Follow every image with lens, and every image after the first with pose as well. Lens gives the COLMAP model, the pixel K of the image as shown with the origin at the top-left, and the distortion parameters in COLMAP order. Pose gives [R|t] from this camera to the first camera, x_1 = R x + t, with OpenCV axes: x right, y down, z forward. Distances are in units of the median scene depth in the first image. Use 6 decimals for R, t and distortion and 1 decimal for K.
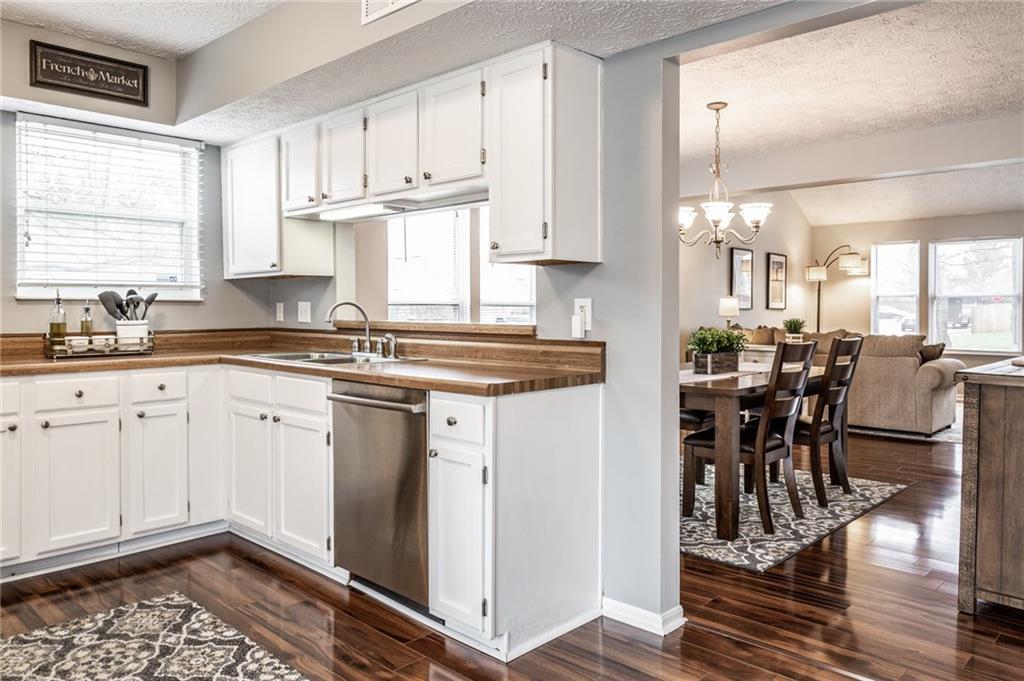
lens RADIAL K [[746.7, 0, 507.4], [0, 746.7, 332.1], [0, 0, 1]] dist [-0.002674, 0.007203]
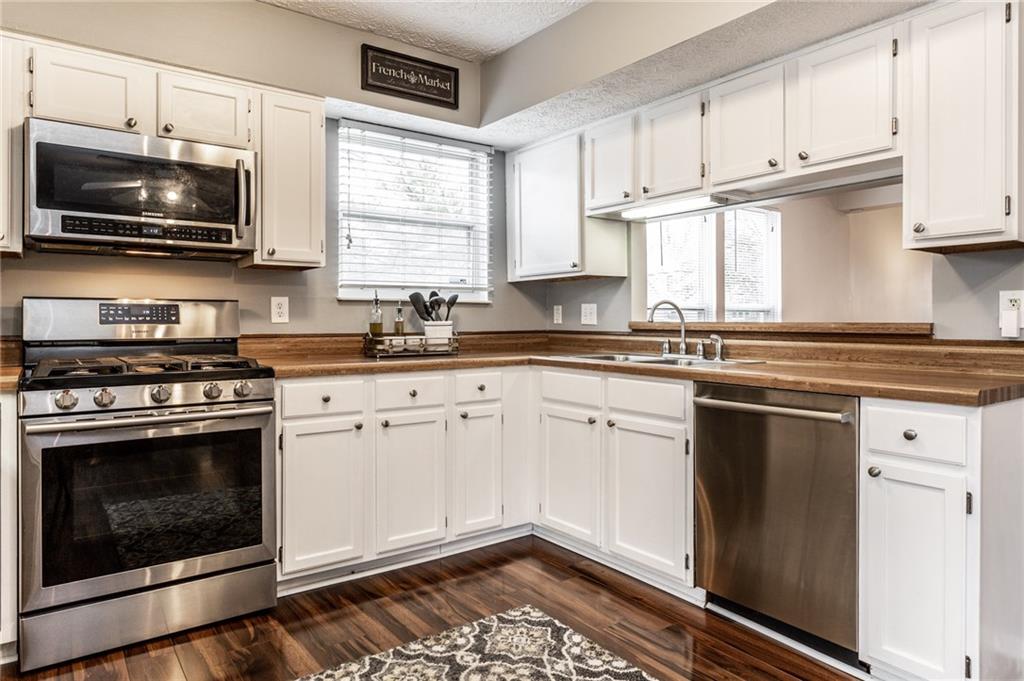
lens RADIAL K [[652.1, 0, 515.5], [0, 652.1, 338.3], [0, 0, 1]] dist [-0.006465, 0.005875]
pose [[0.987431, 0.003555, -0.158013, -0.288968], [-0.004437, 0.999976, -0.005229, 0.013045], [0.157991, 0.005865, 0.987423, 0.158782]]
